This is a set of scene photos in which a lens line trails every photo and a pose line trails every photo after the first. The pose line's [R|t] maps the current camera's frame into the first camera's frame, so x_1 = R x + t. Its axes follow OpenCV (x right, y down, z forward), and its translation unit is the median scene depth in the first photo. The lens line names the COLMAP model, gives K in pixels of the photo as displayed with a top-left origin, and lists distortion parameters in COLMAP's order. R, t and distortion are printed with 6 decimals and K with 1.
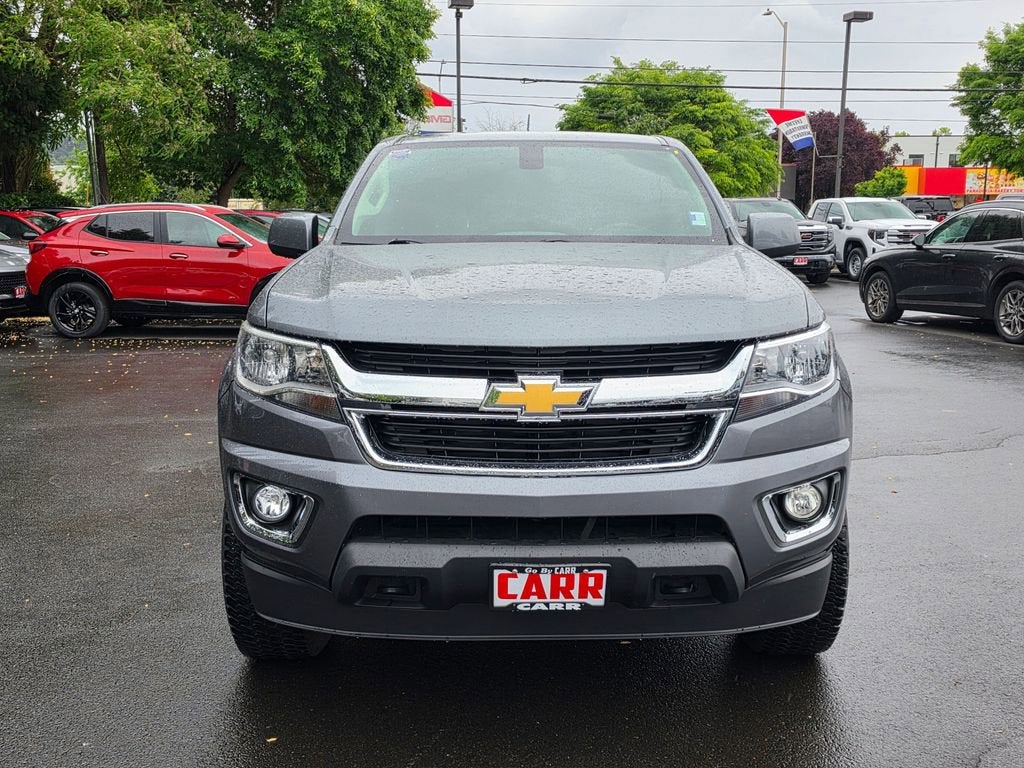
lens RADIAL K [[1238.6, 0, 512.0], [0, 1238.6, 384.0], [0, 0, 1]] dist [0.091184, -0.051788]
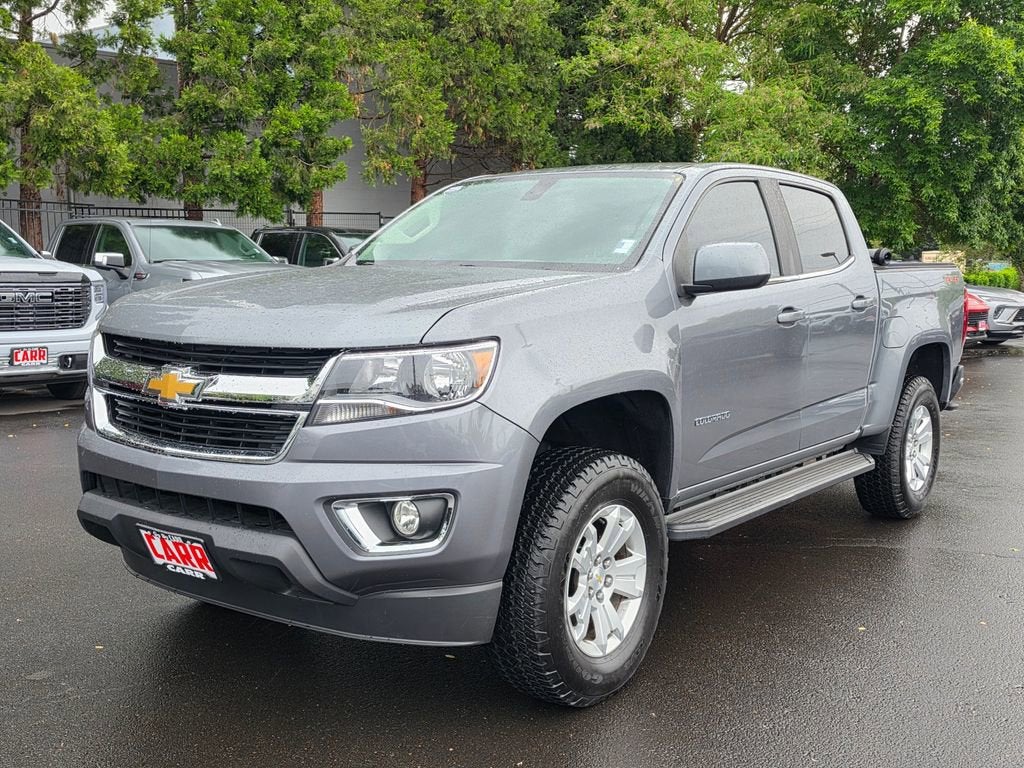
lens RADIAL K [[1238.6, 0, 512.0], [0, 1238.6, 384.0], [0, 0, 1]] dist [0.091184, -0.051788]
pose [[0.734425, 0.067120, -0.675362, 1.033825], [-0.098349, 0.995119, -0.008051, -0.012858], [0.671526, 0.072334, 0.737442, 0.349210]]
